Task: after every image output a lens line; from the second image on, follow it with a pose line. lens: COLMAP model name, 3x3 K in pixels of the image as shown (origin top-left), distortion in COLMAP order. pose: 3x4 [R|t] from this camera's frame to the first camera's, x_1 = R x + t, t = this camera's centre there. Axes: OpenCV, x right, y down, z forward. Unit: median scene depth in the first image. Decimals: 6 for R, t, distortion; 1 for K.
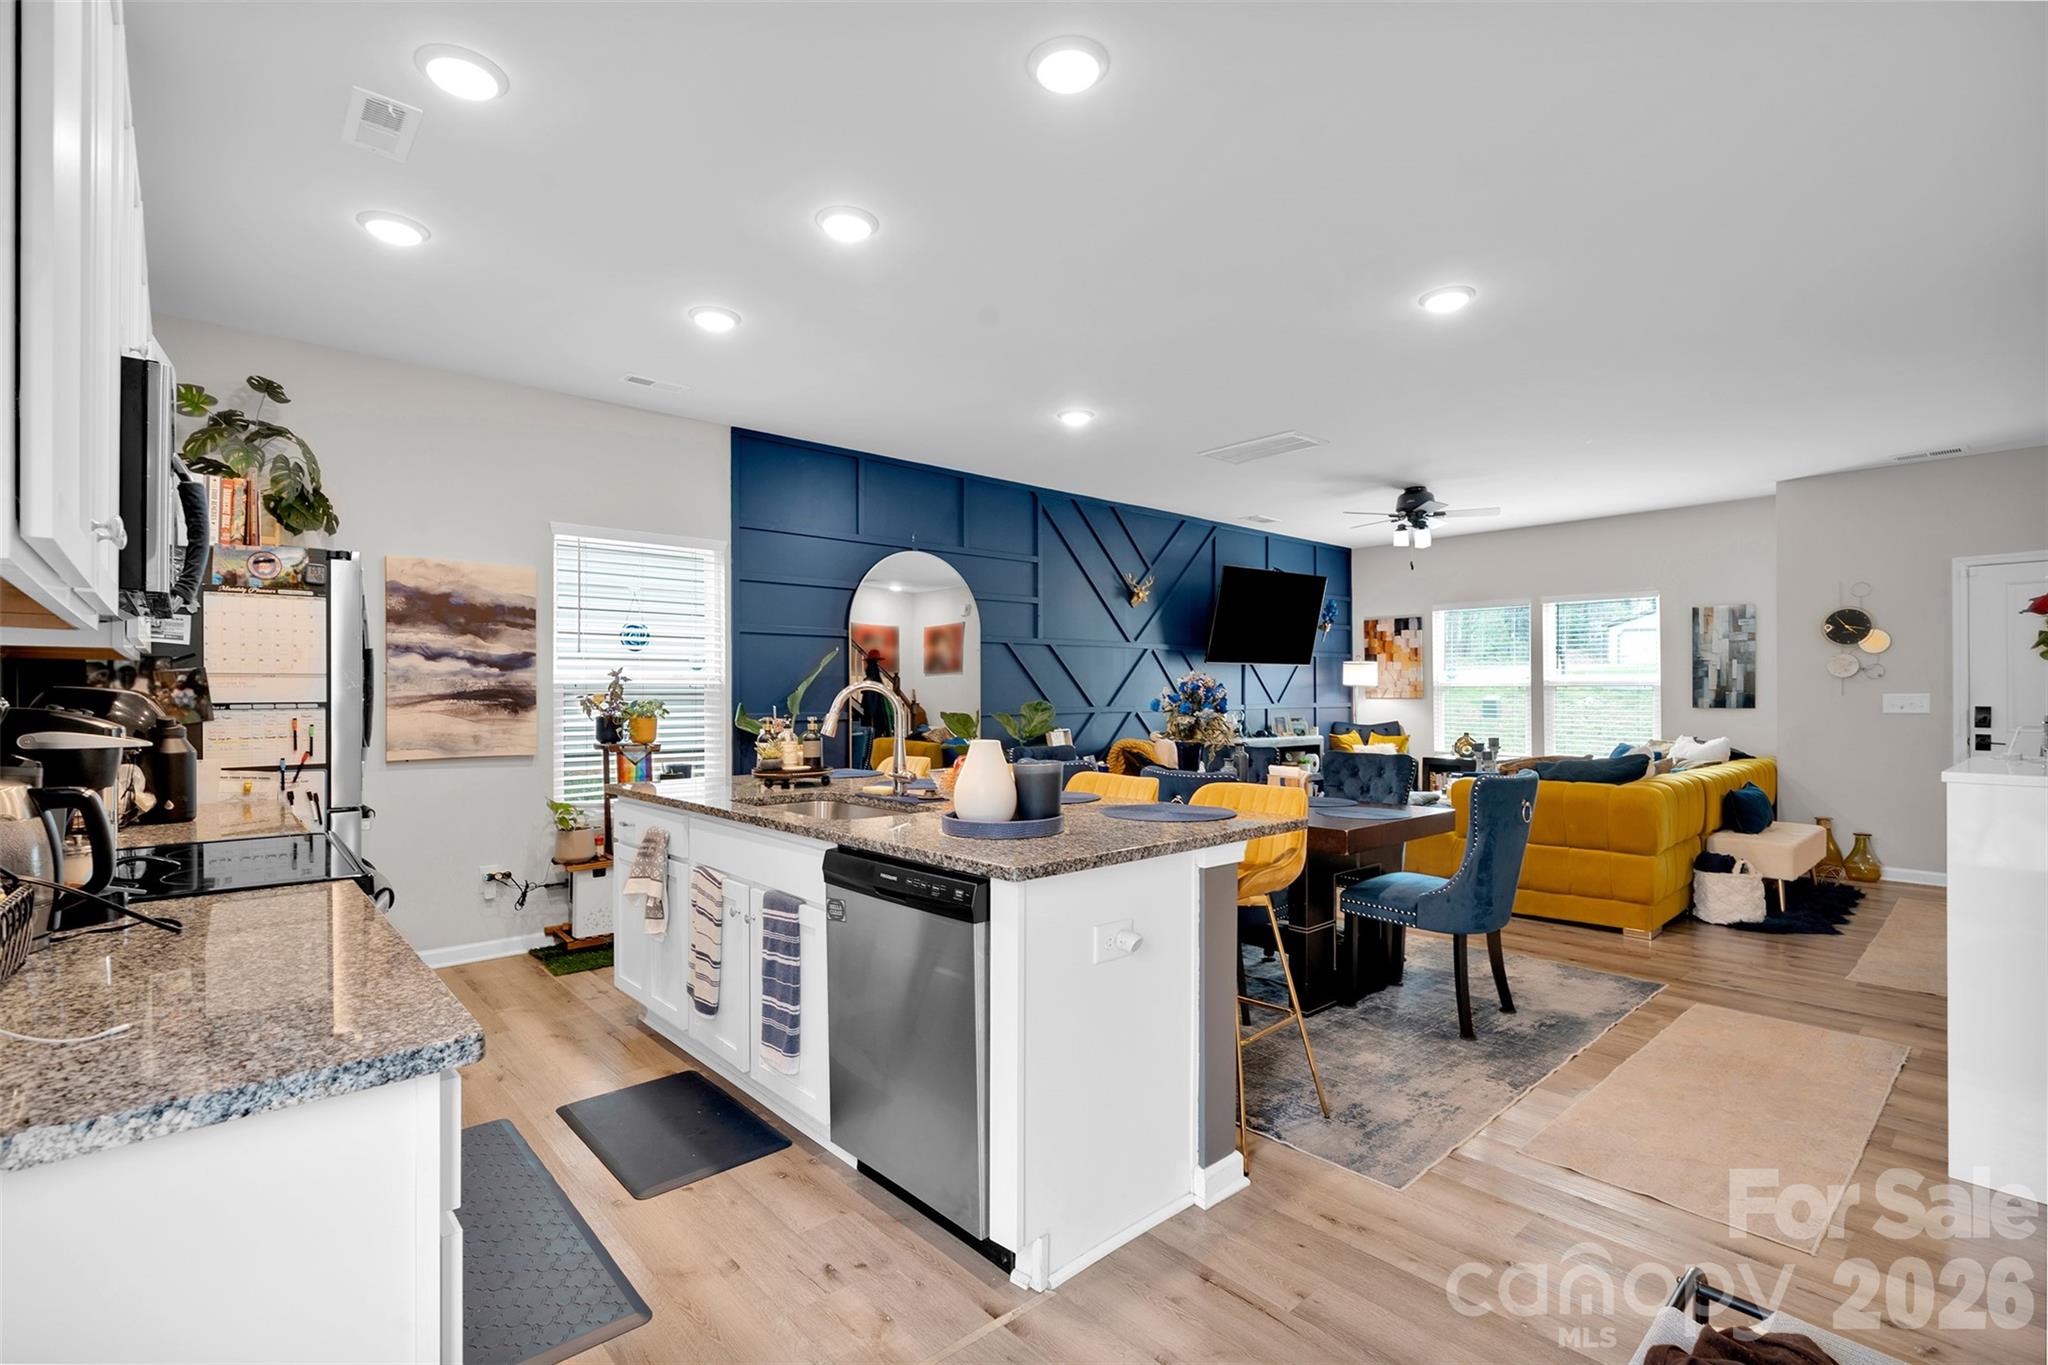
lens RADIAL K [[930.5, 0, 1017.1], [0, 930.5, 692.3], [0, 0, 1]] dist [-0.002776, 0.001930]
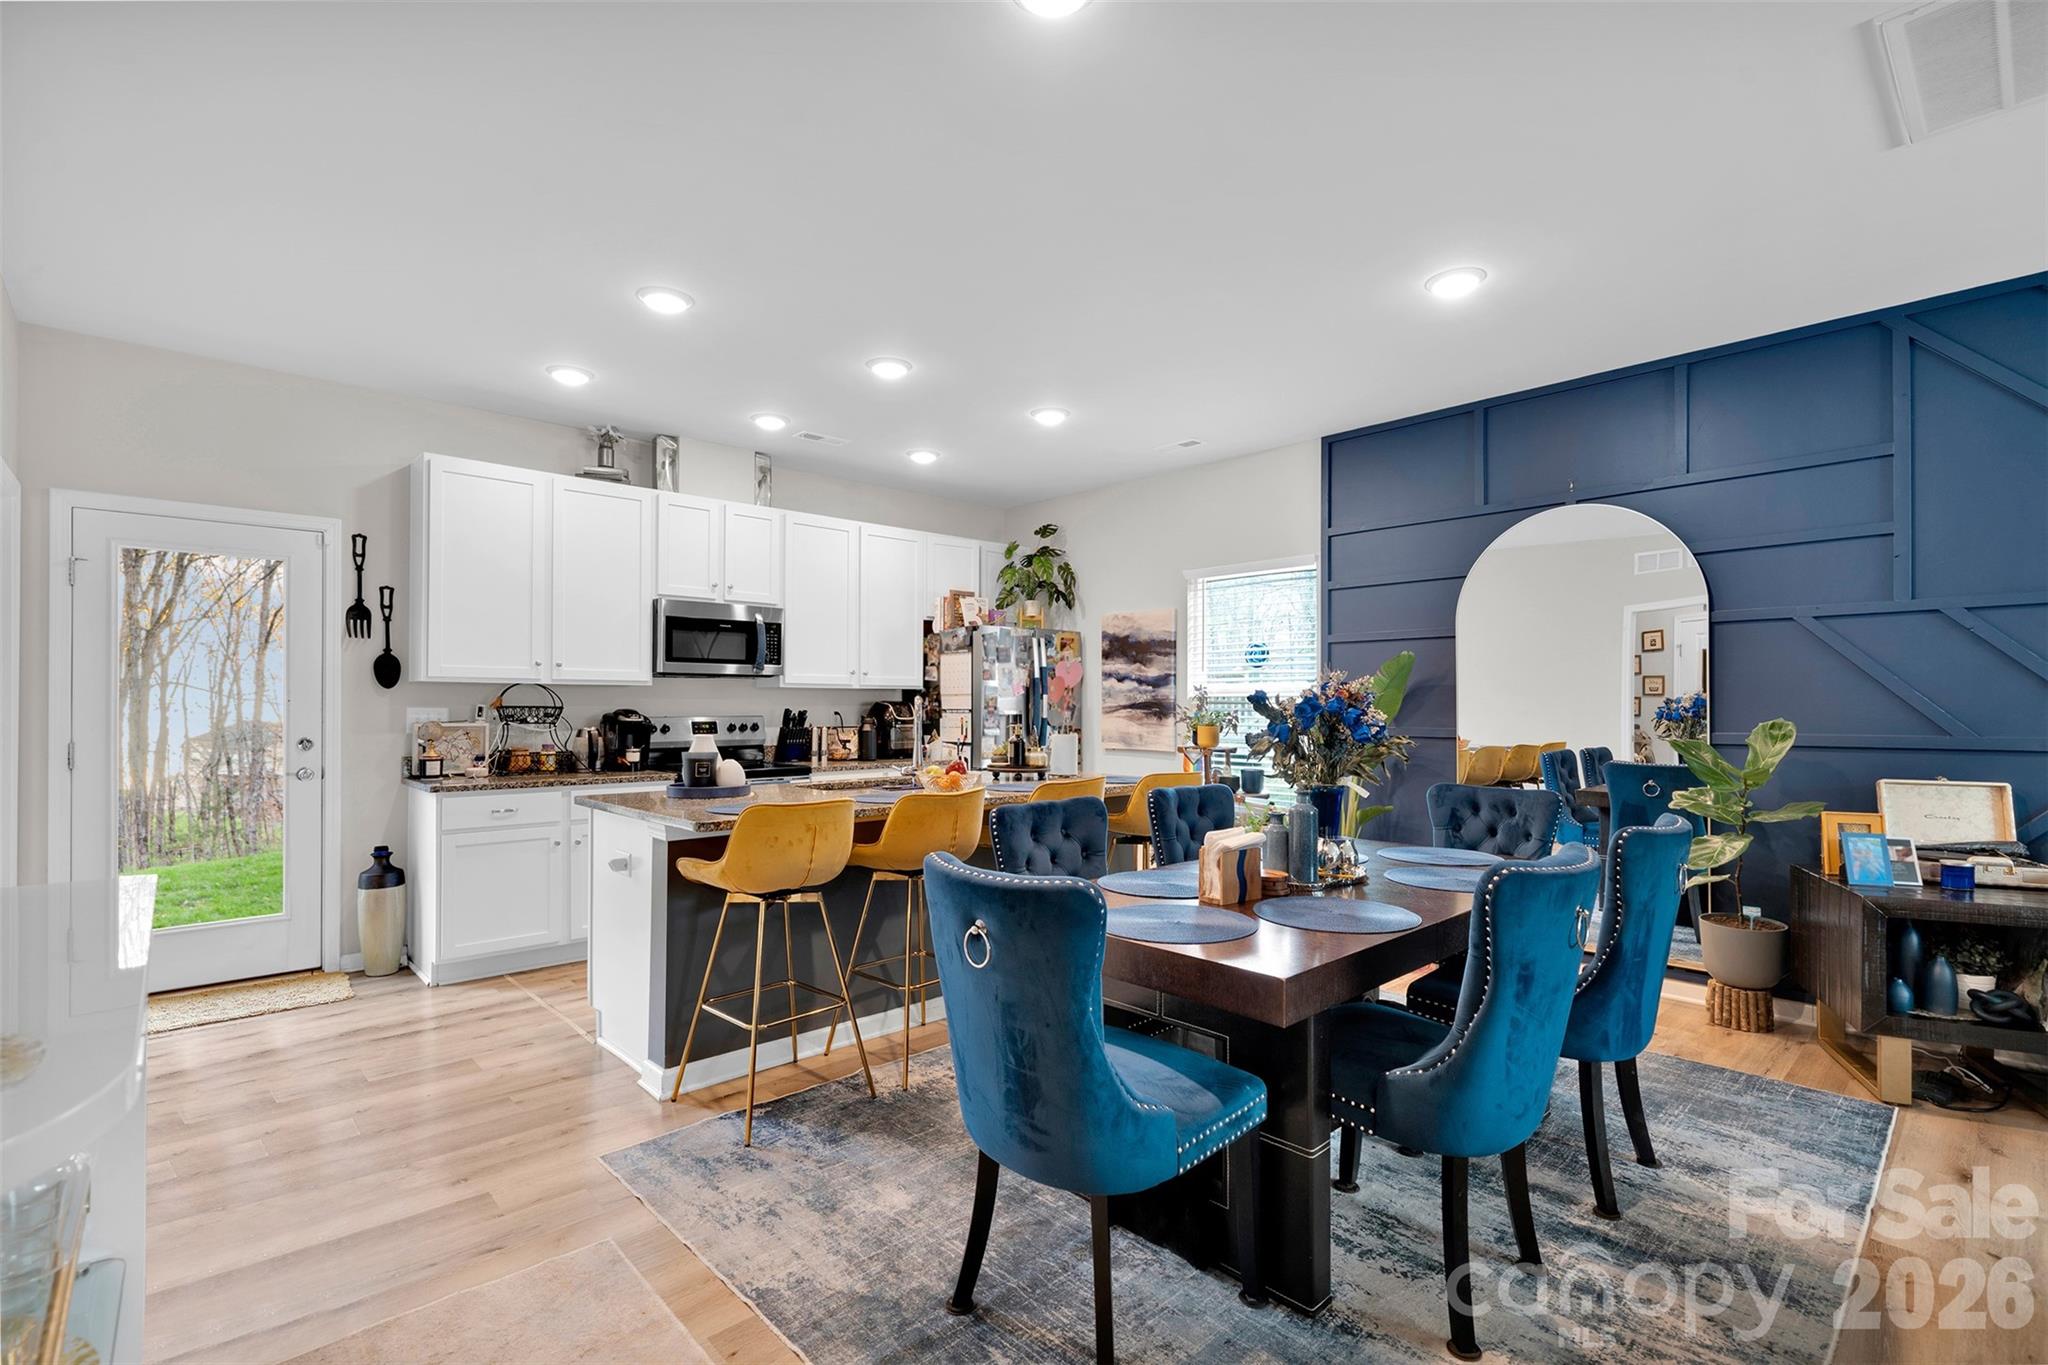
lens RADIAL K [[930.5, 0, 1027.2], [0, 930.5, 703.0], [0, 0, 1]] dist [-0.002776, 0.001930]
pose [[0.029098, 0.000458, -0.999576, 0.713926], [0.000428, 1.000000, 0.000471, -0.001746], [0.999576, -0.000441, 0.029098, 0.689142]]
